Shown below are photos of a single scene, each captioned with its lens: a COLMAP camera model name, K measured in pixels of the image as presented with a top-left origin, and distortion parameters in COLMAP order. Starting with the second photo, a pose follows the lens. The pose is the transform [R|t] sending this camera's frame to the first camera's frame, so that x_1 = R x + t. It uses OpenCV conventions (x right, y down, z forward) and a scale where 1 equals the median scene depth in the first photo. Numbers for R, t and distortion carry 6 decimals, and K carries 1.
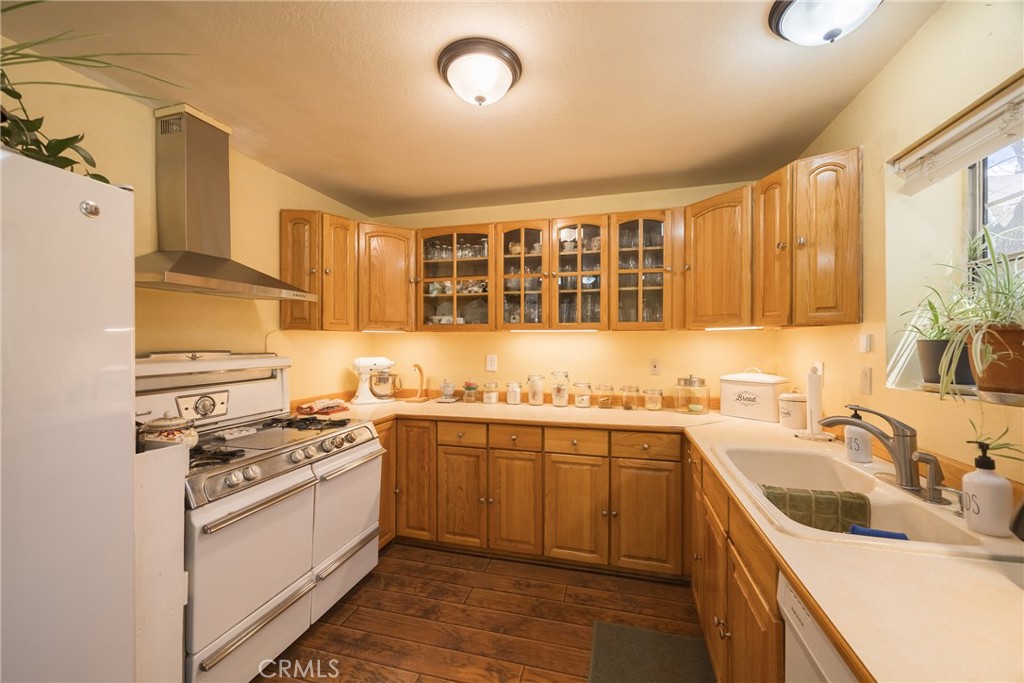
lens RADIAL K [[390.6, 0, 505.7], [0, 390.6, 341.3], [0, 0, 1]] dist [0.006762, -0.000303]
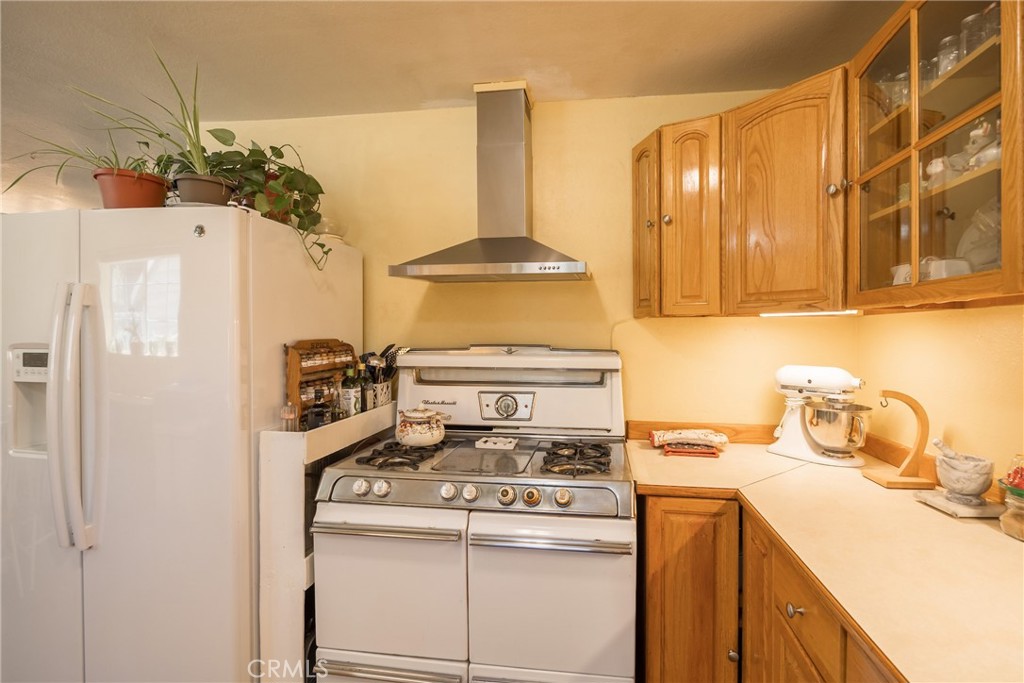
lens RADIAL K [[477.4, 0, 517.2], [0, 477.4, 333.1], [0, 0, 1]] dist [-0.000743, -0.000404]
pose [[0.152778, -0.004140, -0.988252, 0.246086], [-0.002615, 0.999986, -0.004594, 0.002440], [0.988257, 0.003287, 0.152765, 0.664230]]
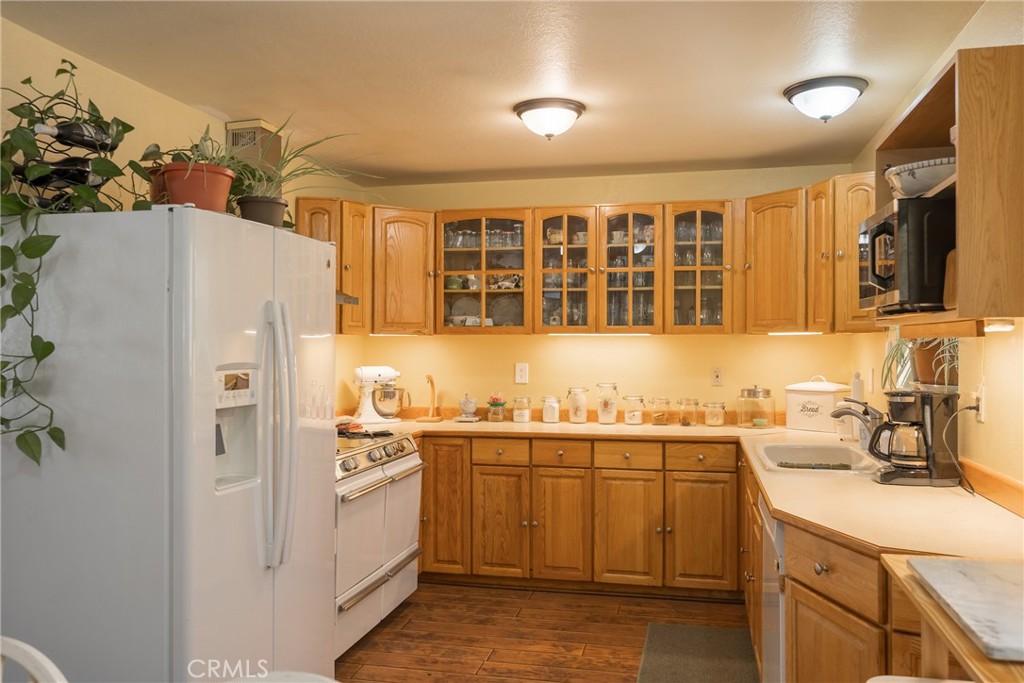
lens RADIAL K [[823.1, 0, 529.8], [0, 823.1, 340.9], [0, 0, 1]] dist [0.039329, 0.000220]
pose [[0.996365, 0.000218, 0.085186, -0.207330], [-0.000018, 0.999997, -0.002351, -0.009794], [-0.085186, 0.002340, 0.996362, -0.876542]]
